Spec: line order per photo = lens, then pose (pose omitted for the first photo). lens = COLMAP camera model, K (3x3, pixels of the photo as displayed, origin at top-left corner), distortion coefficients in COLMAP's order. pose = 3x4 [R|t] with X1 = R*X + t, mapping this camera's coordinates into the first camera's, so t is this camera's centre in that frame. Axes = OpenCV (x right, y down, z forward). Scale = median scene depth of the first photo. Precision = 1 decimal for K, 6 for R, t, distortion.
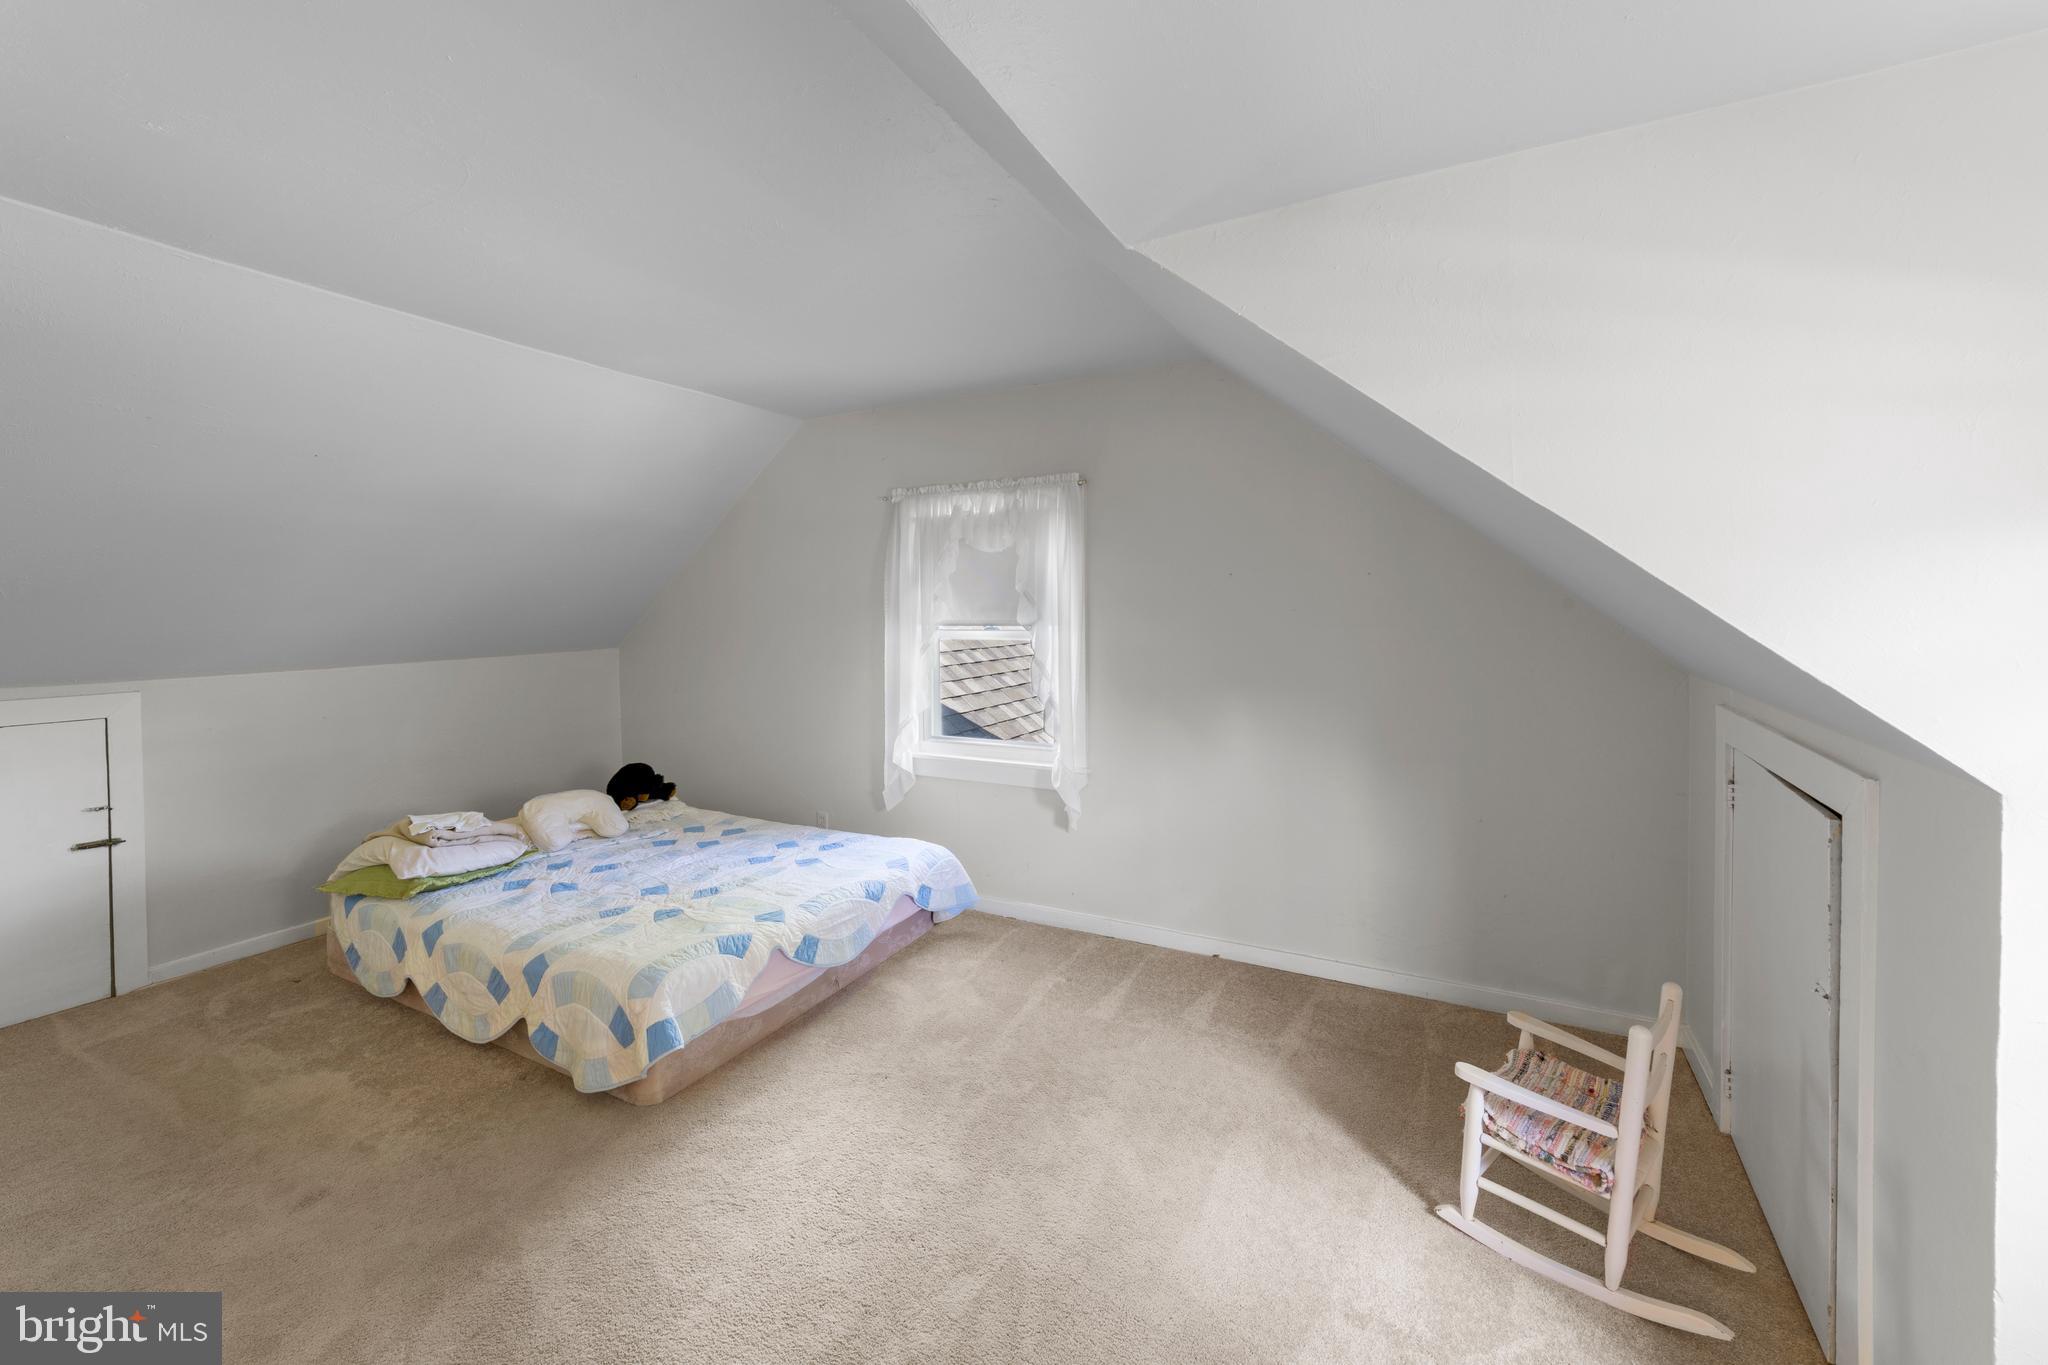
lens RADIAL K [[818.0, 0, 1018.4], [0, 818.0, 633.9], [0, 0, 1]] dist [0.000268, 0.000134]
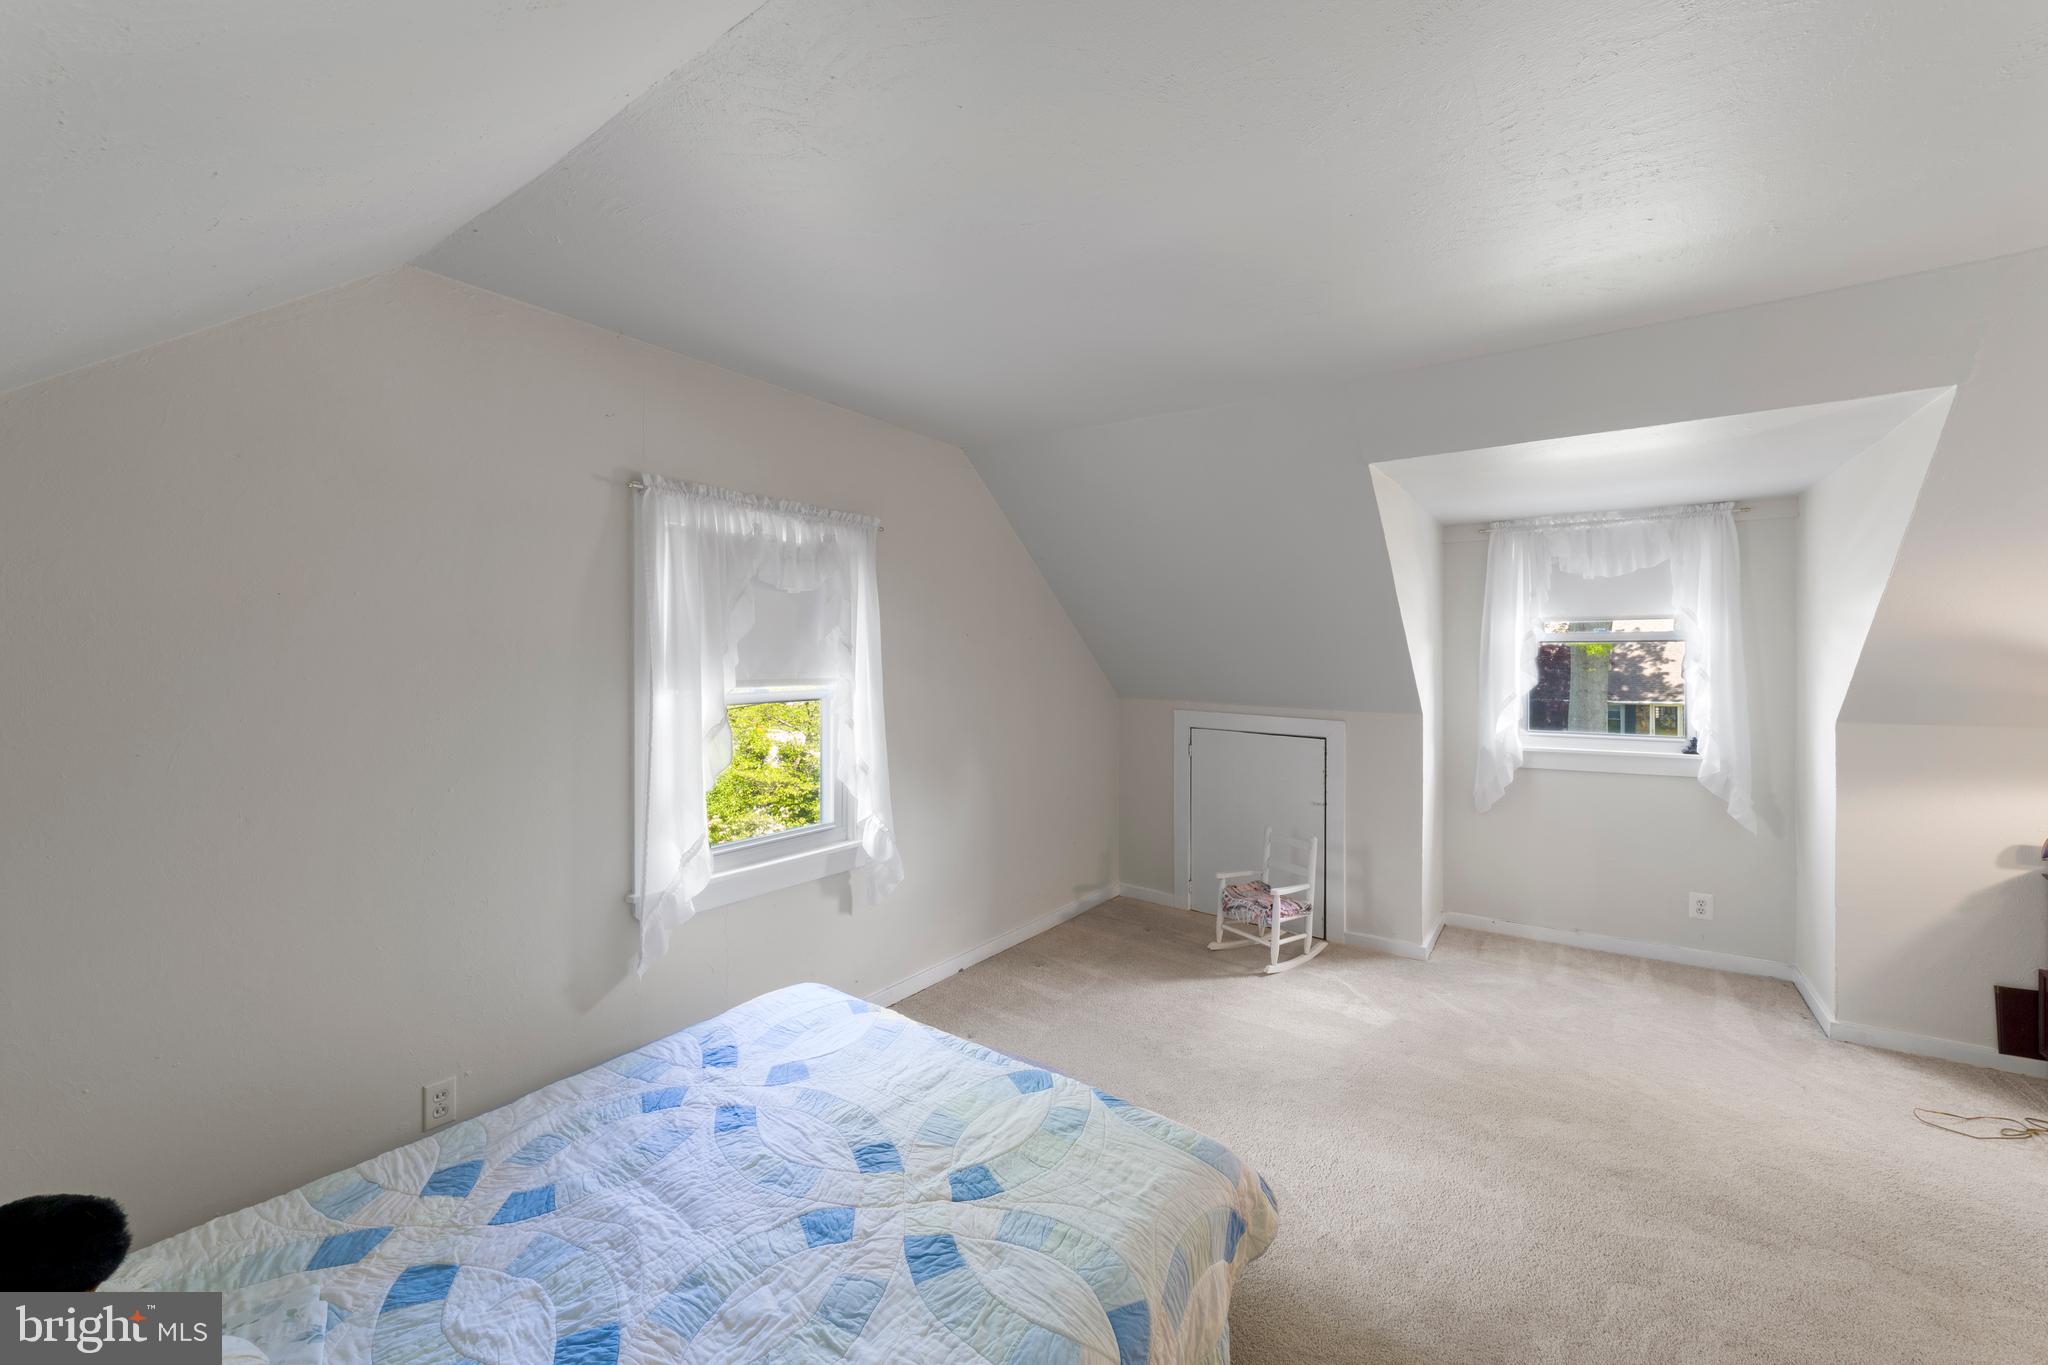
lens RADIAL K [[807.4, 0, 1025.0], [0, 807.4, 667.6], [0, 0, 1]] dist [-0.001160, -0.000179]
pose [[0.139331, -0.009987, 0.990196, -0.783355], [0.028518, 0.999575, 0.006069, -0.026705], [-0.989835, 0.027392, 0.139556, 0.683260]]
